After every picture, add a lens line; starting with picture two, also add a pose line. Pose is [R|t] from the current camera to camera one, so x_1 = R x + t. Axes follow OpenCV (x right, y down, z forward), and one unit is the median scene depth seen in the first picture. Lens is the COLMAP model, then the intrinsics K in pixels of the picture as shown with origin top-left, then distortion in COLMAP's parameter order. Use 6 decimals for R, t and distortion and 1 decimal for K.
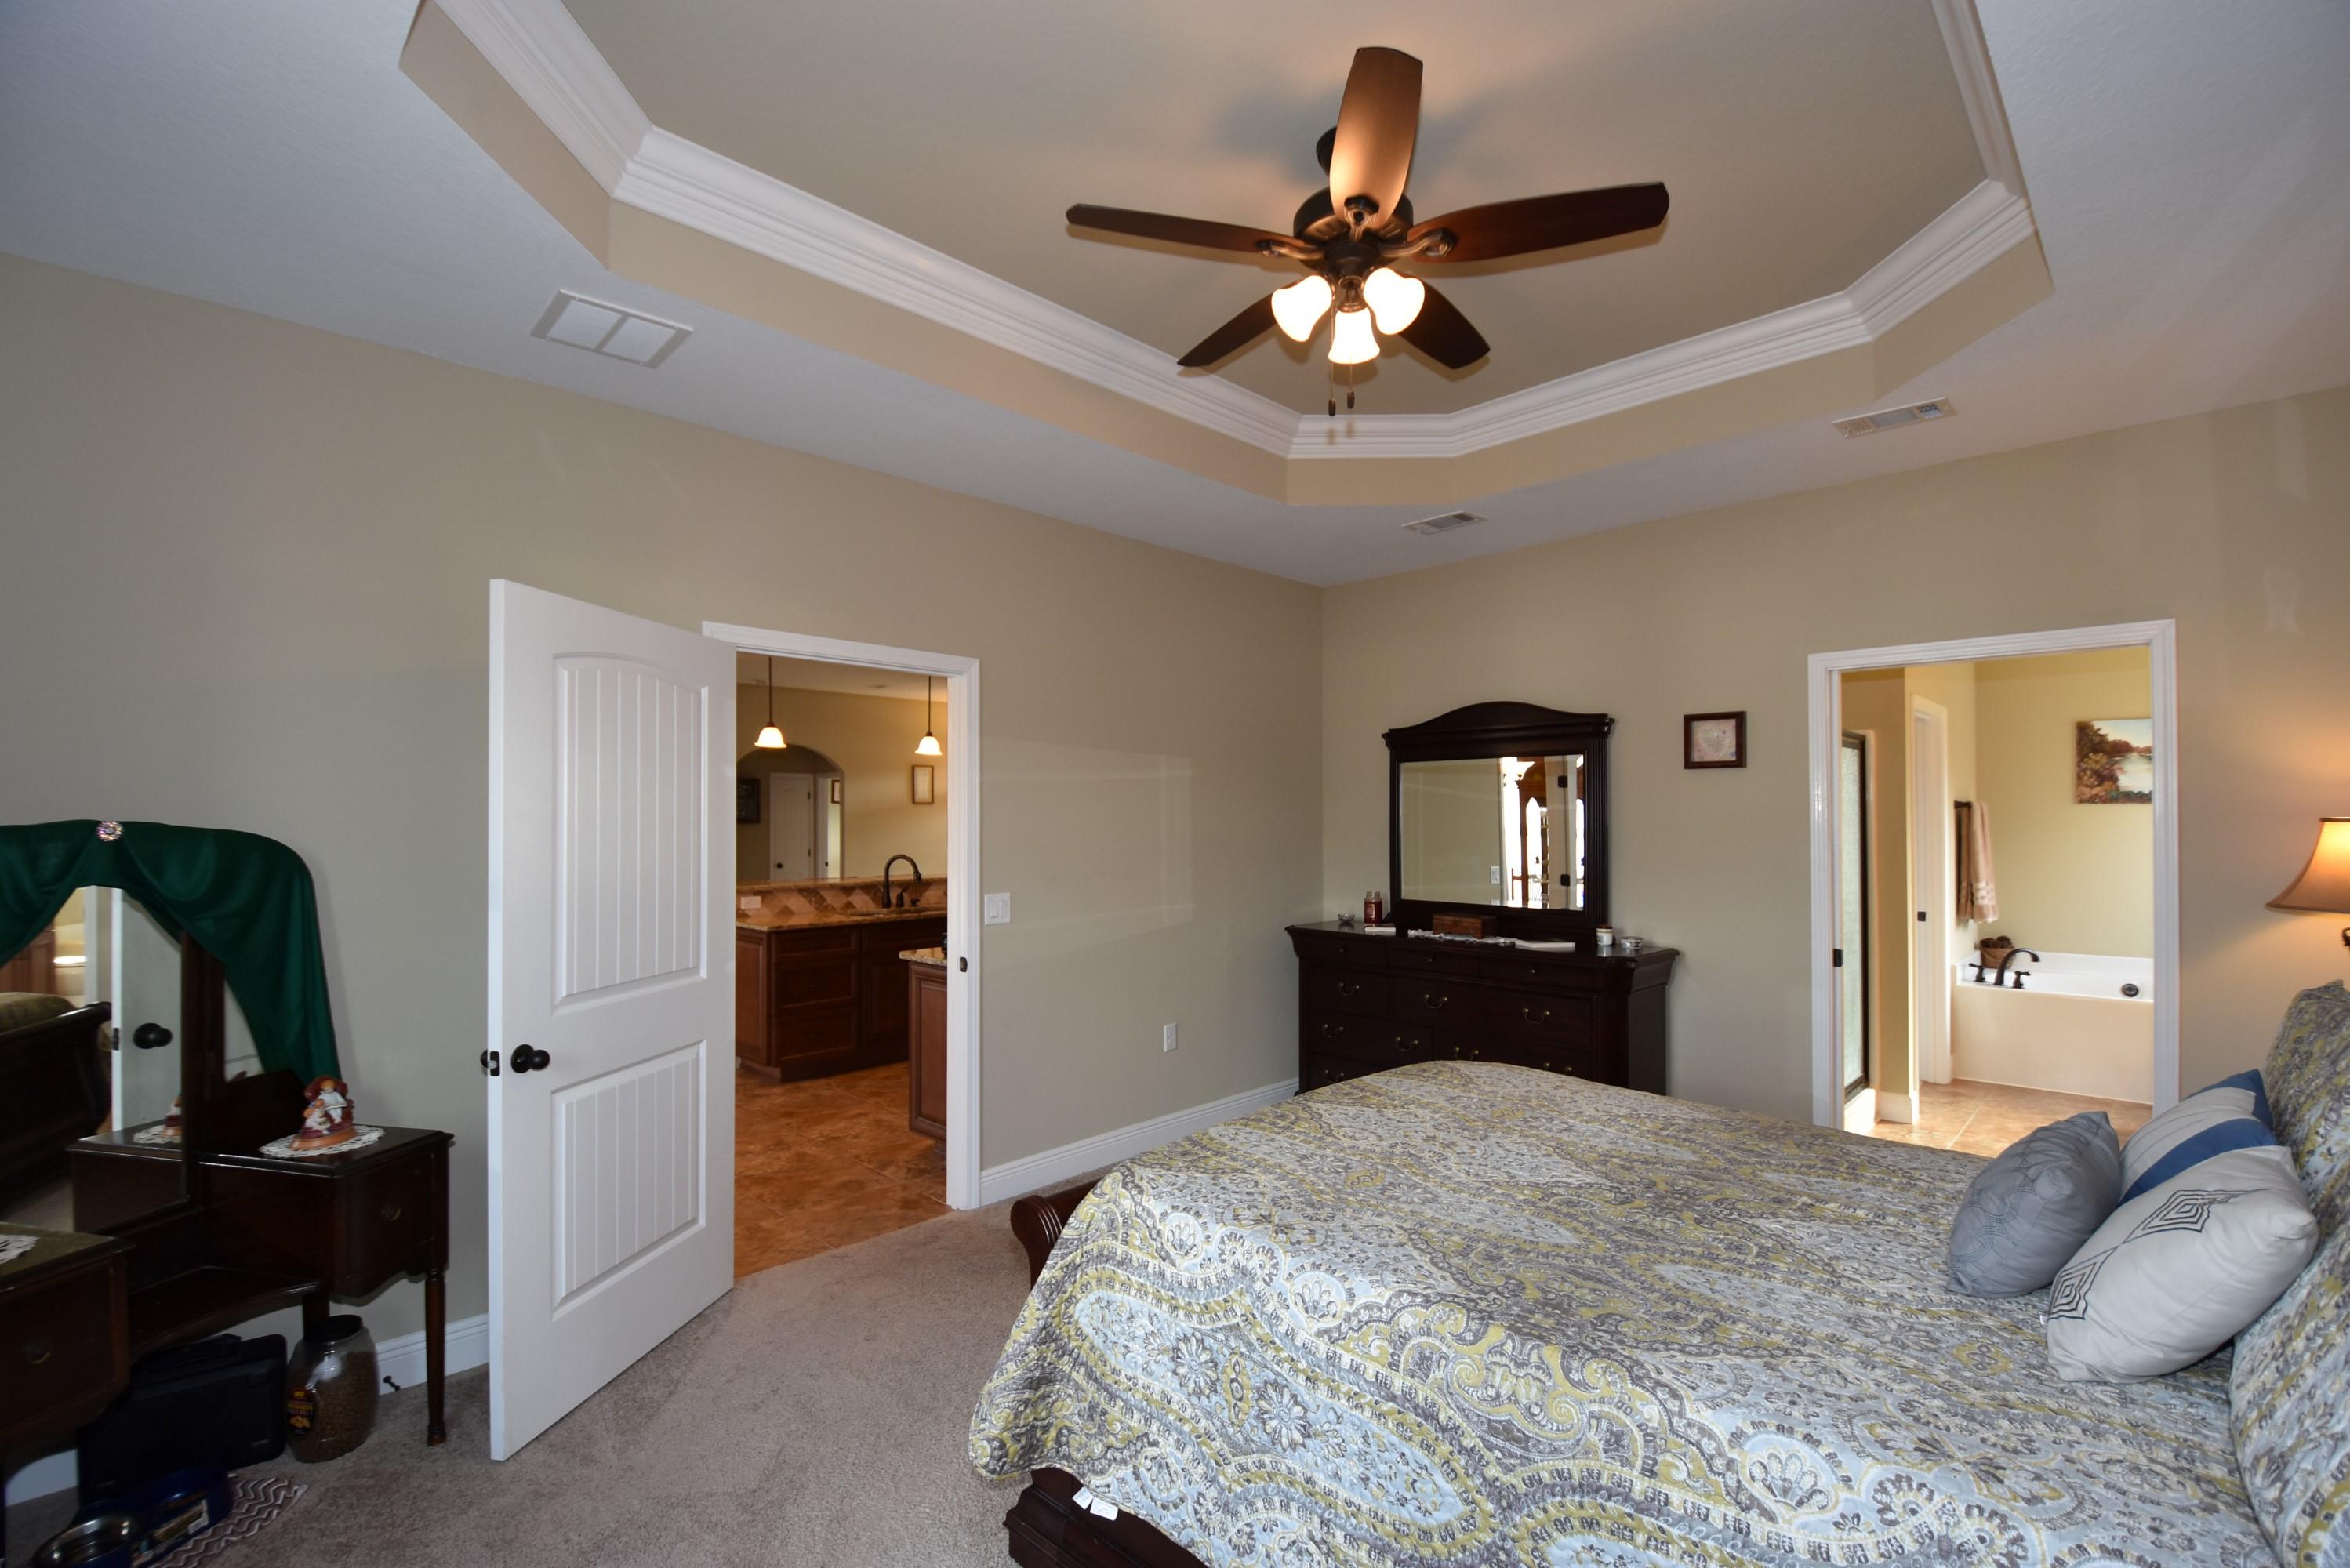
lens RADIAL K [[1022.7, 0, 1189.0], [0, 1022.7, 810.4], [0, 0, 1]] dist [-0.001022, -0.011695]
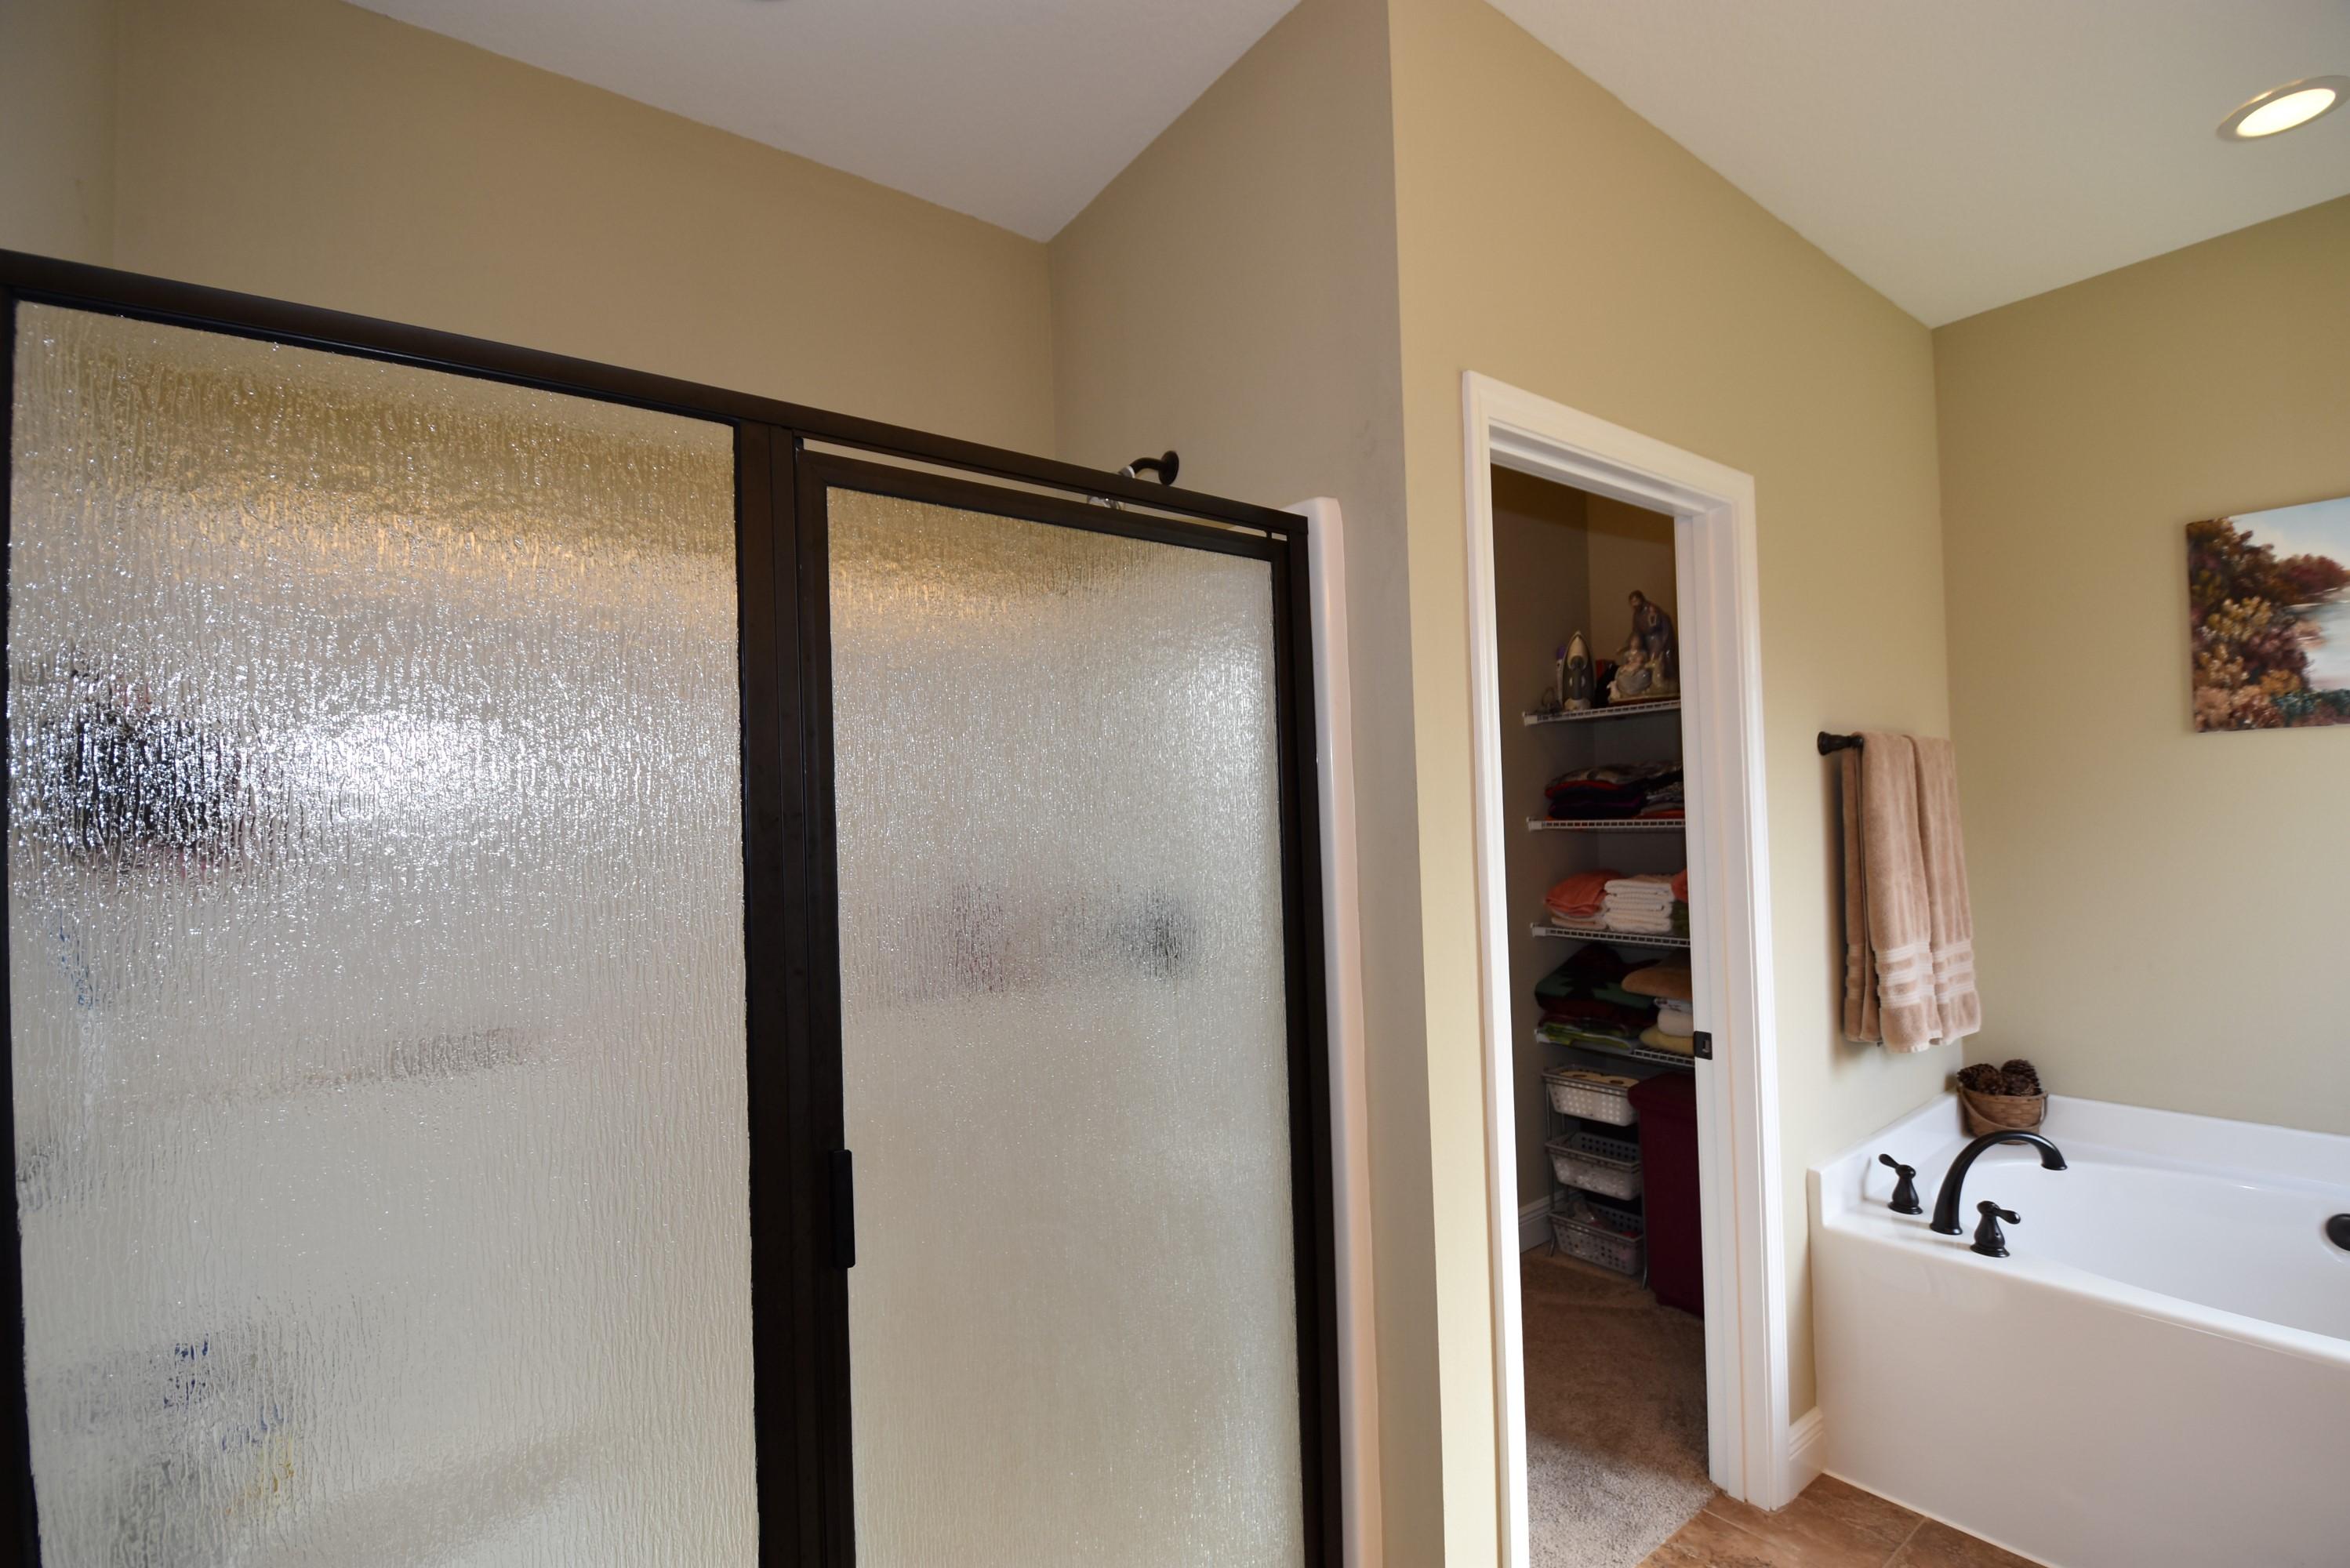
lens RADIAL K [[1022.7, 0, 1177.9], [0, 1022.7, 800.8], [0, 0, 1]] dist [-0.001022, -0.011695]
pose [[0.988878, -0.029808, -0.145709, 0.555296], [0.029078, 0.999552, -0.007140, 0.011349], [0.145856, 0.002824, 0.989302, 0.571020]]
